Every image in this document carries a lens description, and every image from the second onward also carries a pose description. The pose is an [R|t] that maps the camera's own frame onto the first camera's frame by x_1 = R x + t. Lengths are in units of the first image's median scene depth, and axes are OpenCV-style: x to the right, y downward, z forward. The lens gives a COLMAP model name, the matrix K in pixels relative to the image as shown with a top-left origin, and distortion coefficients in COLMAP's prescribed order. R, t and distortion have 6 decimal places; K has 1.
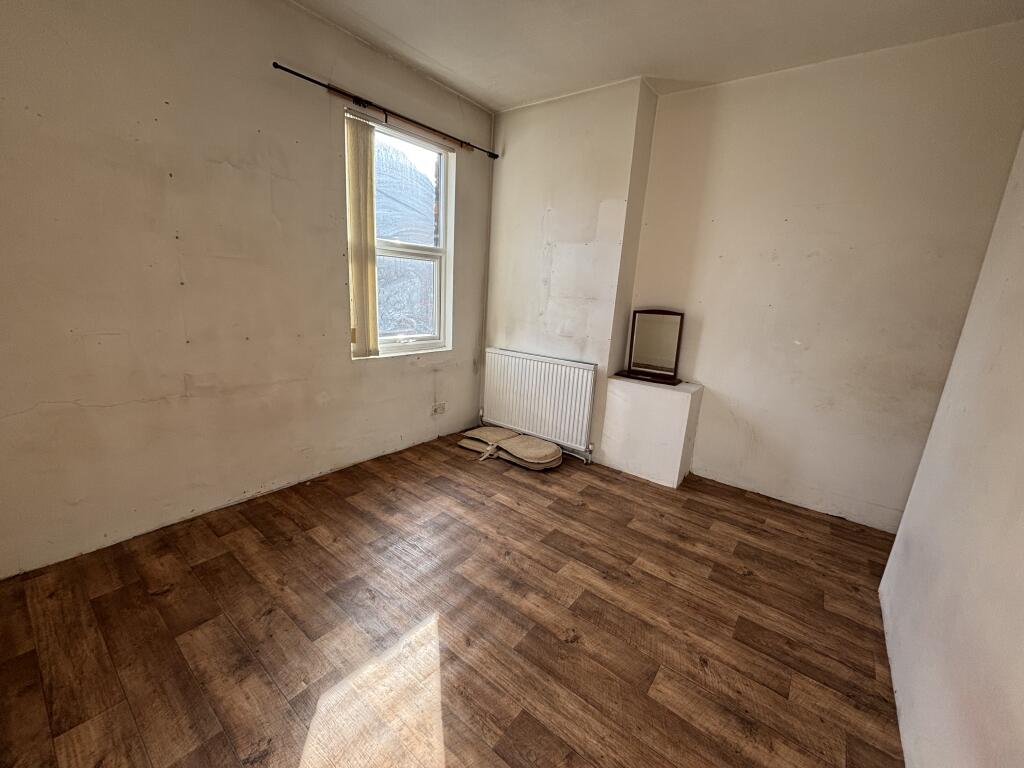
lens RADIAL K [[410.9, 0, 511.2], [0, 410.9, 386.4], [0, 0, 1]] dist [-0.002371, -0.000440]
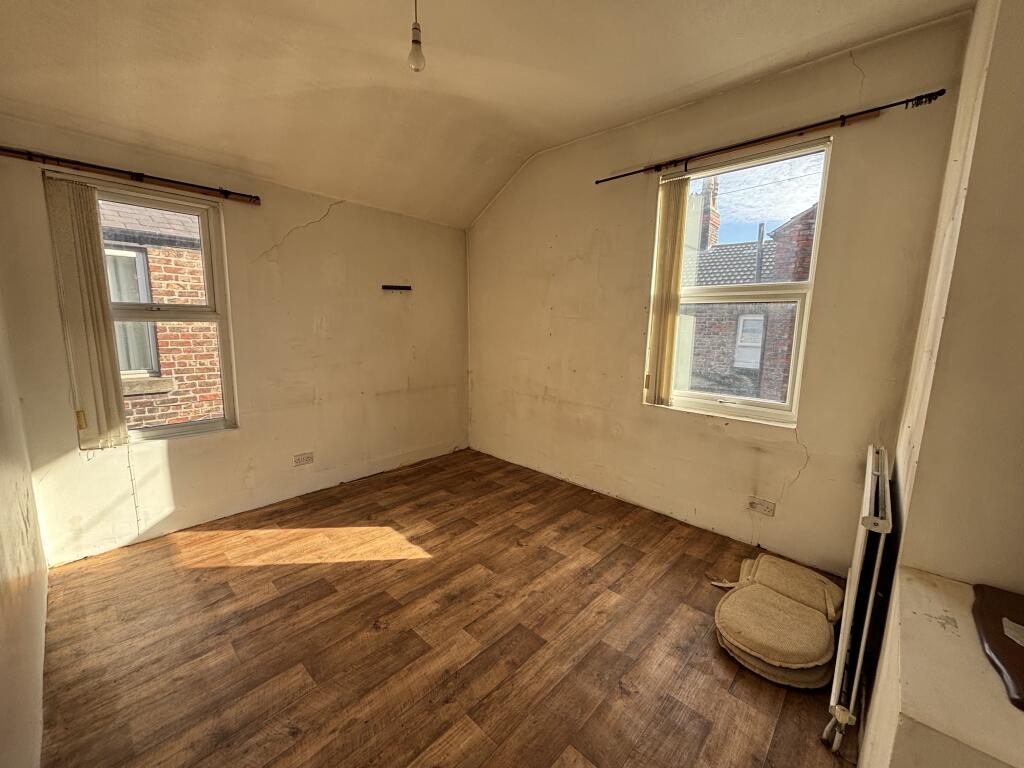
lens RADIAL K [[415.4, 0, 512.0], [0, 415.4, 384.0], [0, 0, 1]] dist [0.012270, -0.000134]
pose [[-0.085358, 0.093784, -0.991927, 0.831089], [-0.262714, 0.958210, 0.113203, -0.173524], [0.961091, 0.270256, -0.057152, 0.862546]]
